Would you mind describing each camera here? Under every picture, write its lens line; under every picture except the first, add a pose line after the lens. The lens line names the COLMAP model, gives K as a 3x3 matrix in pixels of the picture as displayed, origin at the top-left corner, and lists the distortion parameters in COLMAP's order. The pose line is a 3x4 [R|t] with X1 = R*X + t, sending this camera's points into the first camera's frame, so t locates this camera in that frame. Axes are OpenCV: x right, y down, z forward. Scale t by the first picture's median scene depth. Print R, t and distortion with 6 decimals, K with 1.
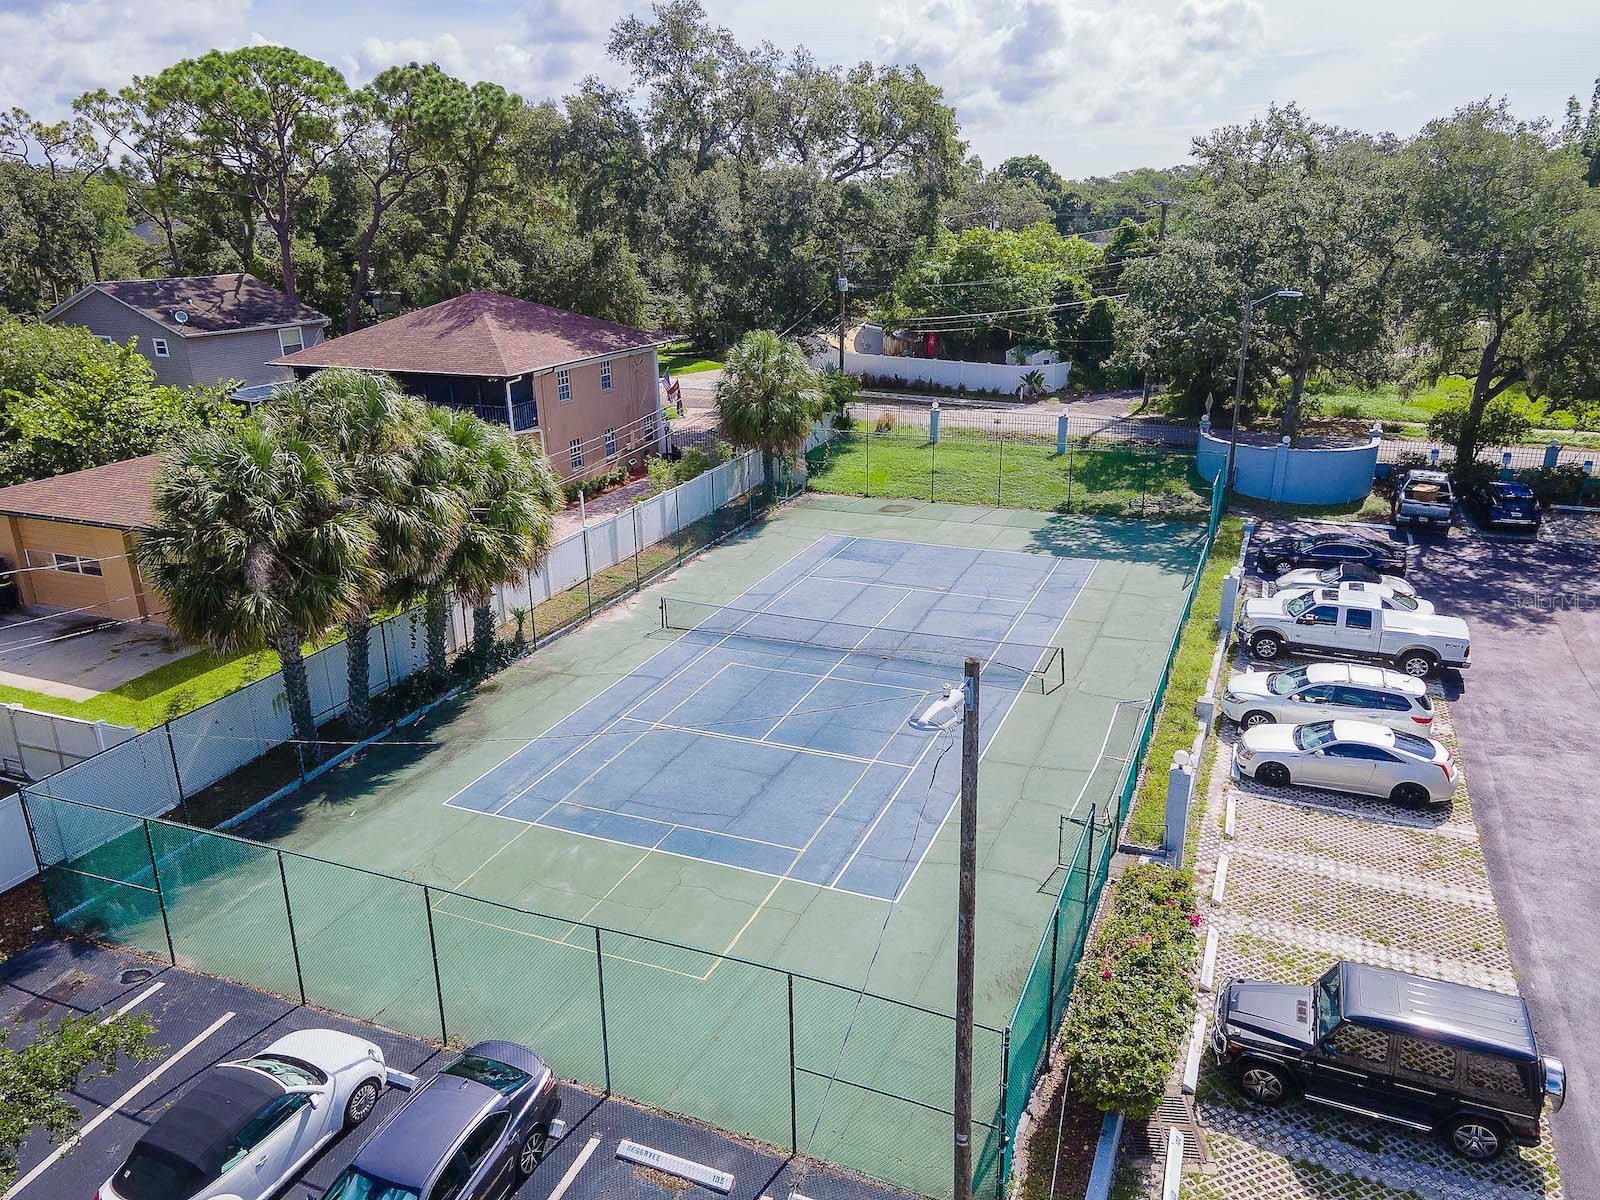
lens RADIAL K [[1154.5, 0, 799.3], [0, 1154.5, 606.4], [0, 0, 1]] dist [0.042203, 0.011997]
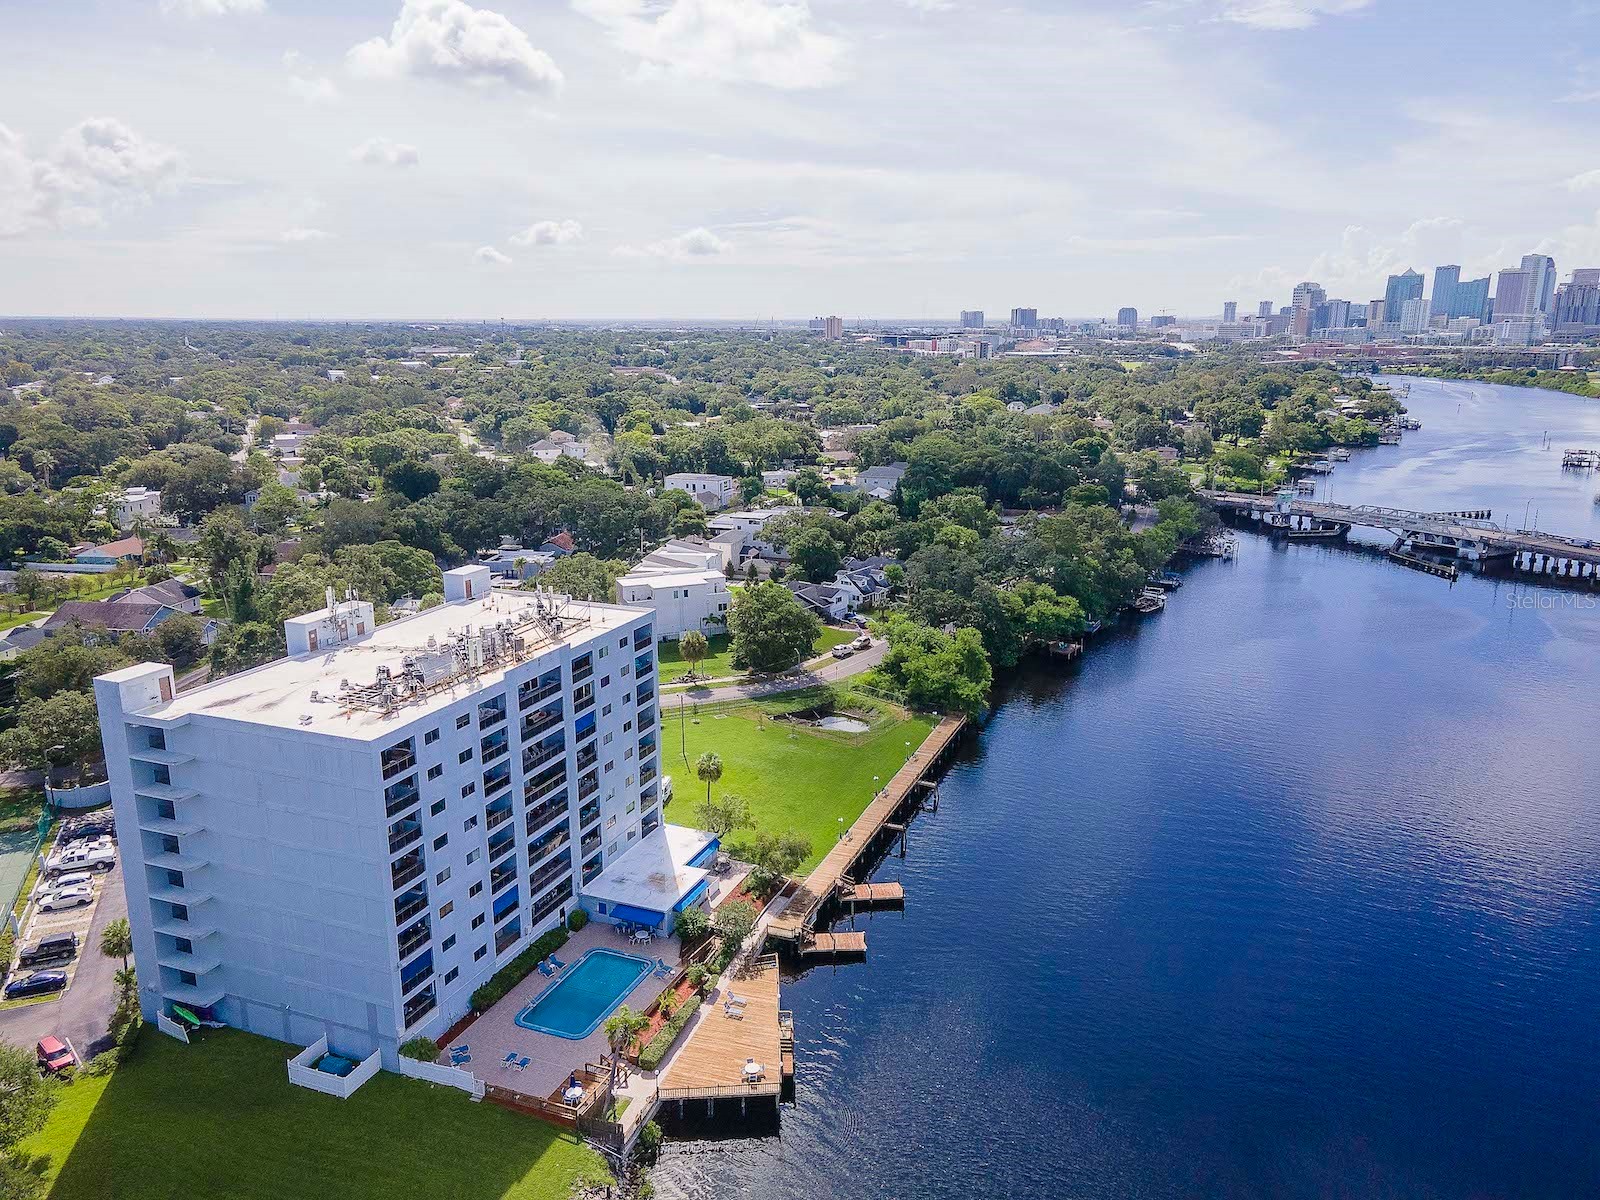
lens RADIAL K [[1154.5, 0, 810.6], [0, 1154.5, 605.8], [0, 0, 1]] dist [0.042203, 0.011997]
pose [[0.687245, -0.159807, 0.708629, -0.449745], [0.228514, 0.973538, -0.002071, -0.230921], [-0.689547, 0.163355, 0.705578, -3.363773]]
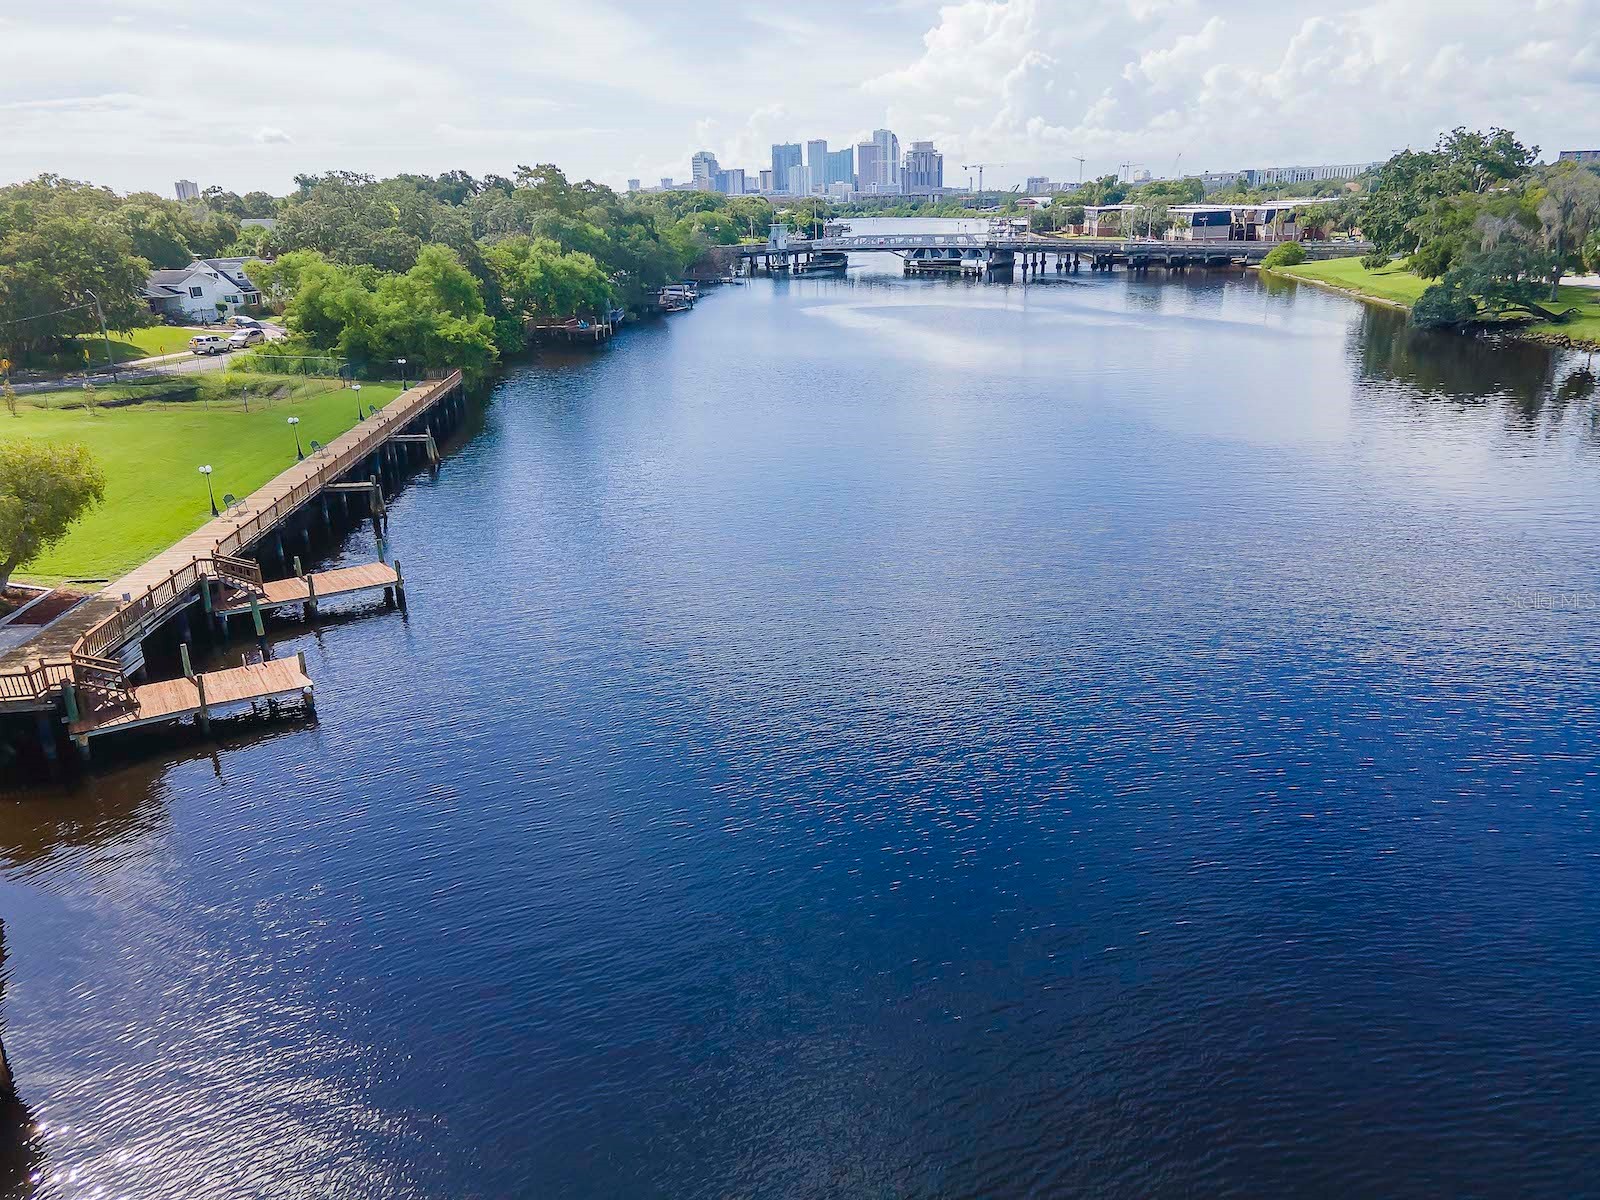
lens RADIAL K [[1154.5, 0, 802.0], [0, 1154.5, 586.4], [0, 0, 1]] dist [0.042203, 0.011997]
pose [[0.278857, -0.291137, 0.915138, 1.022548], [0.330302, 0.923876, 0.193269, 0.625668], [-0.901742, 0.248378, 0.353792, -1.782370]]
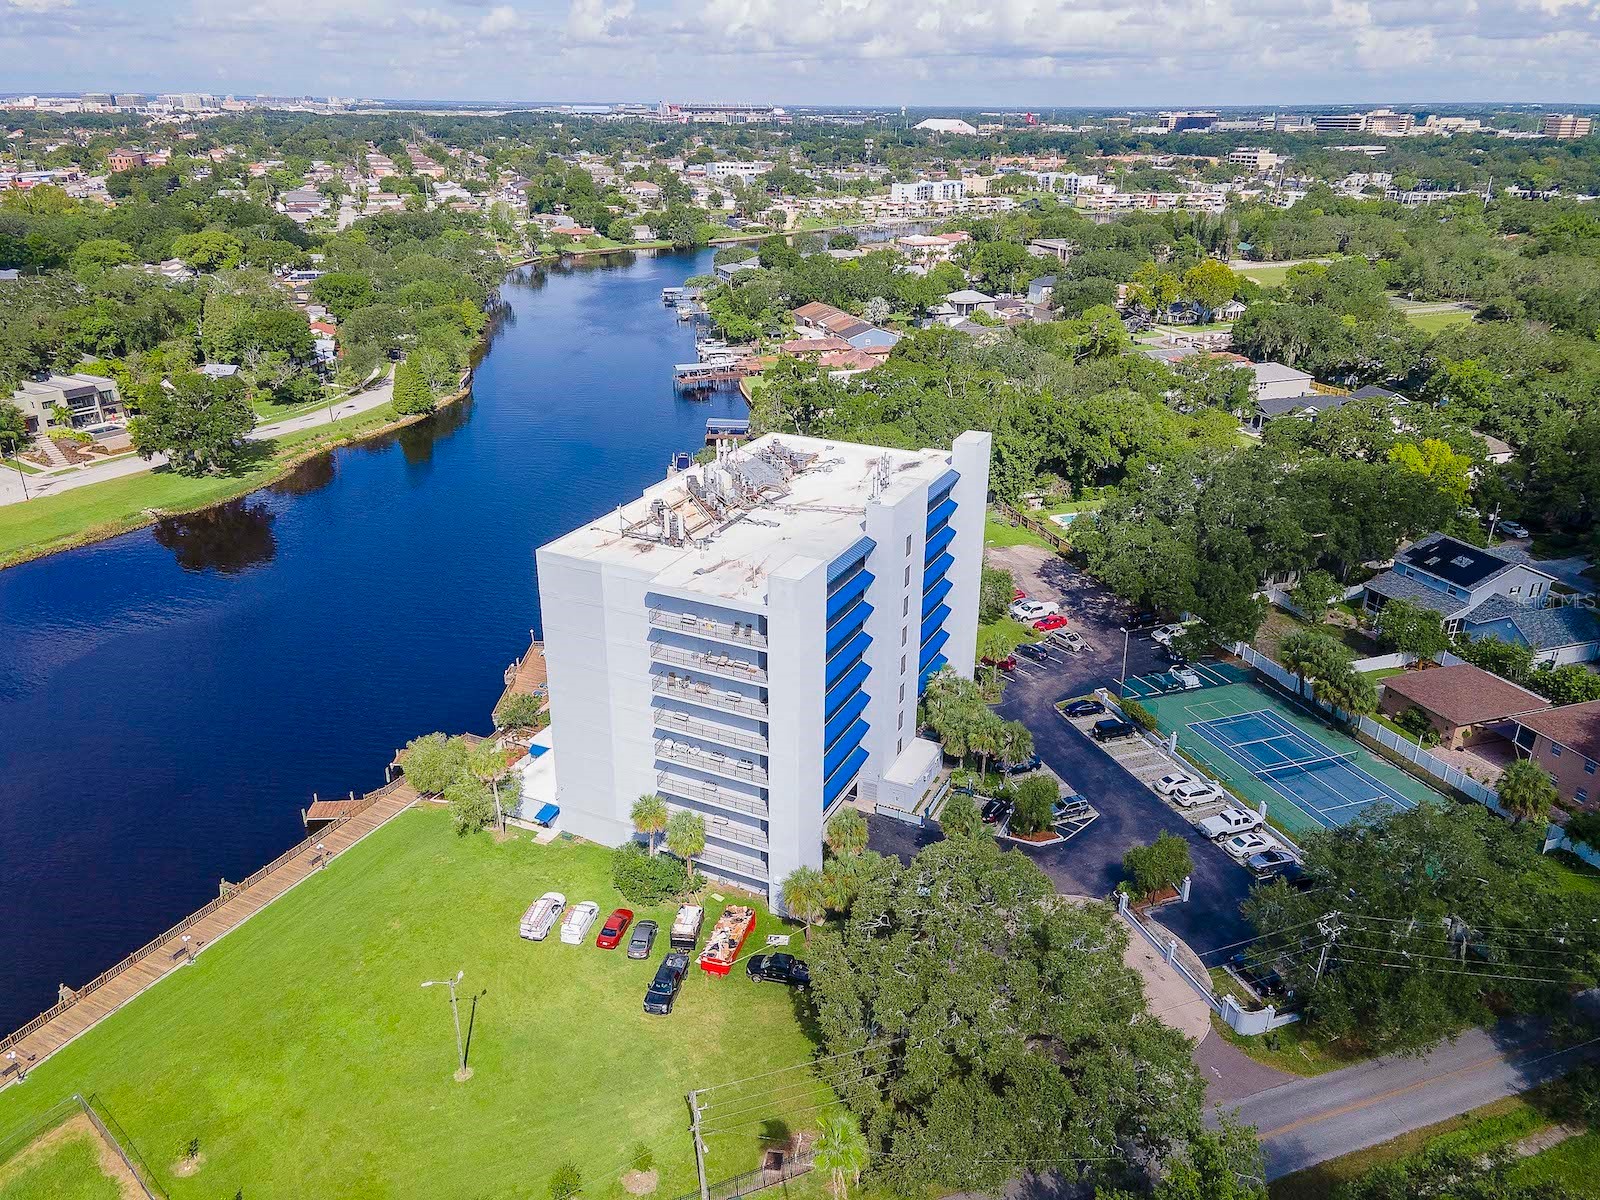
lens RADIAL K [[1154.5, 0, 811.4], [0, 1154.5, 595.2], [0, 0, 1]] dist [0.042203, 0.011997]
pose [[-0.732534, 0.279136, -0.620868, 3.140818], [-0.215383, 0.770165, 0.600379, -2.132343], [0.645759, 0.573523, -0.504051, 1.535006]]
